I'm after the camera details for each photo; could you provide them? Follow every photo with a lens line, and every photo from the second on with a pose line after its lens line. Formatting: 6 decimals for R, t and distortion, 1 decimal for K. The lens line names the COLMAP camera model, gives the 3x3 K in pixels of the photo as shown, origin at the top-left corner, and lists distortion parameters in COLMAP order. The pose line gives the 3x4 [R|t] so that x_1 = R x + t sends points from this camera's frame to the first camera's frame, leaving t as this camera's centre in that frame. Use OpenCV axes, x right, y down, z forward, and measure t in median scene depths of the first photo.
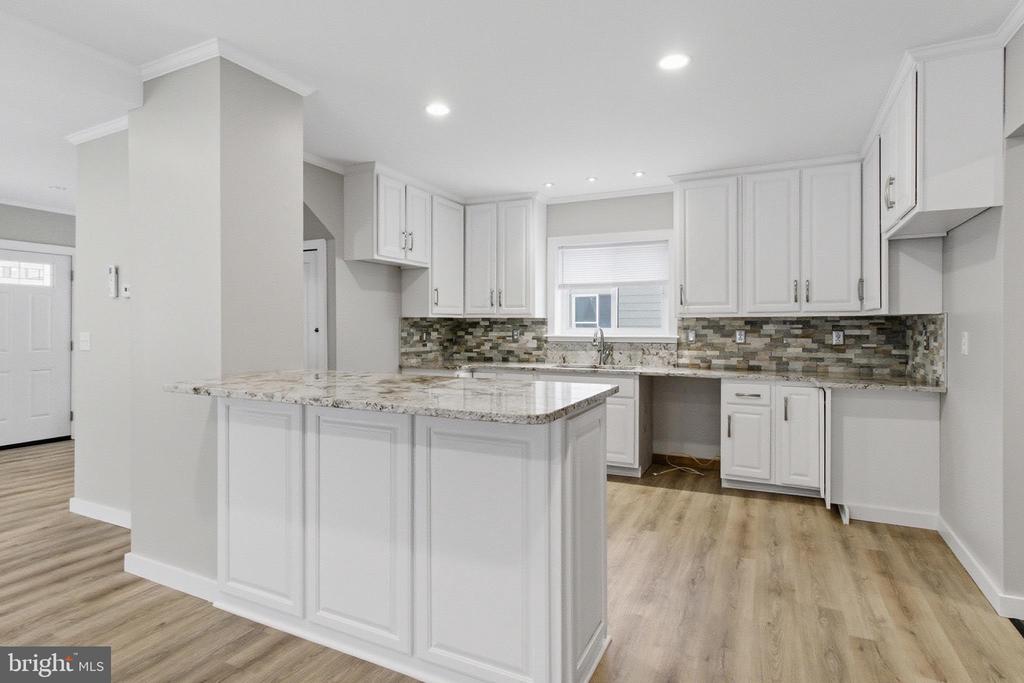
lens RADIAL K [[540.3, 0, 512.5], [0, 540.3, 338.4], [0, 0, 1]] dist [0.000405, 0.000117]
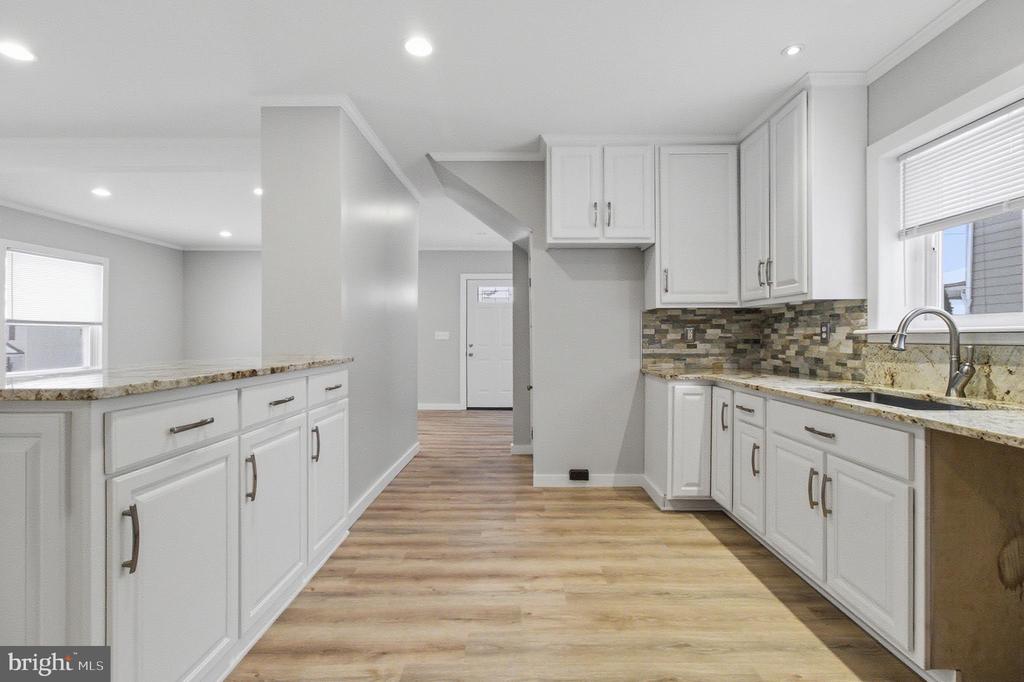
lens RADIAL K [[477.8, 0, 515.6], [0, 477.8, 335.9], [0, 0, 1]] dist [-0.002753, -0.000005]
pose [[0.454963, -0.002619, -0.890506, 0.314630], [-0.019695, 0.999721, -0.013002, 0.011362], [0.890292, 0.023454, 0.454785, 0.465584]]
